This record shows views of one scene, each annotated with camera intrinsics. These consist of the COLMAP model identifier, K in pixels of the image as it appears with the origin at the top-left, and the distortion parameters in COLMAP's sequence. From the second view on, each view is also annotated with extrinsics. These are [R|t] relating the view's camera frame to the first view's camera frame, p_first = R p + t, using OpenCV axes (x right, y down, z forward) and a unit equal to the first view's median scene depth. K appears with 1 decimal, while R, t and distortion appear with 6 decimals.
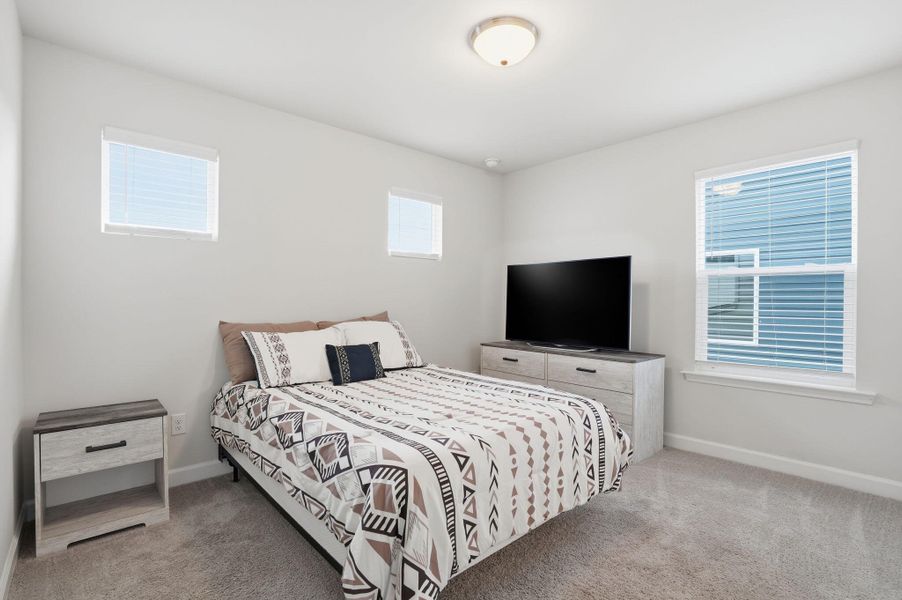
lens RADIAL K [[422.6, 0, 451.0], [0, 422.6, 300.0], [0, 0, 1]] dist [-0.035307, 0.000668]
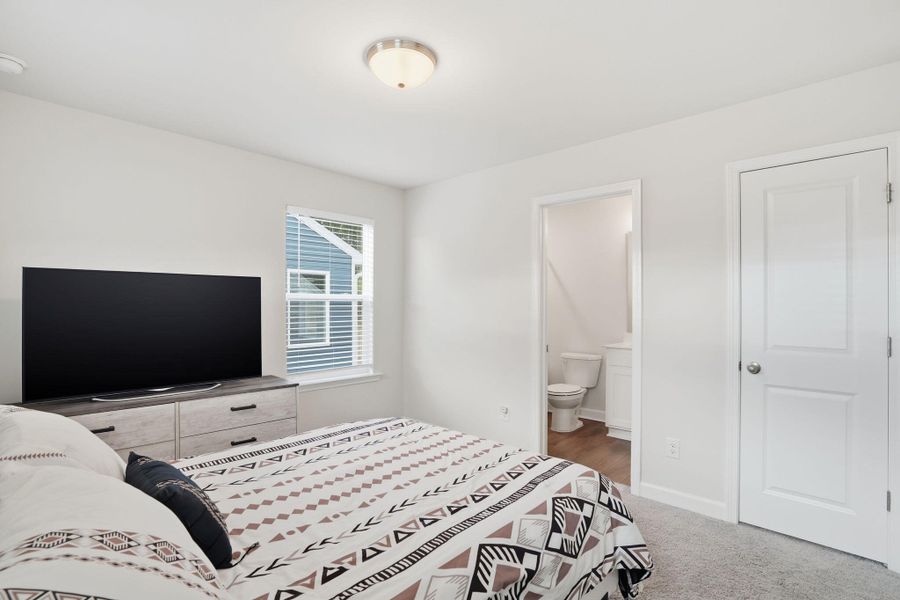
lens RADIAL K [[421.7, 0, 450.0], [0, 421.7, 300.0], [0, 0, 1]] dist [-0.035307, 0.000668]
pose [[-0.073102, 0.007614, 0.997295, -0.826497], [-0.001768, 0.999968, -0.007764, -0.069530], [-0.997323, -0.002331, -0.073086, 0.951232]]
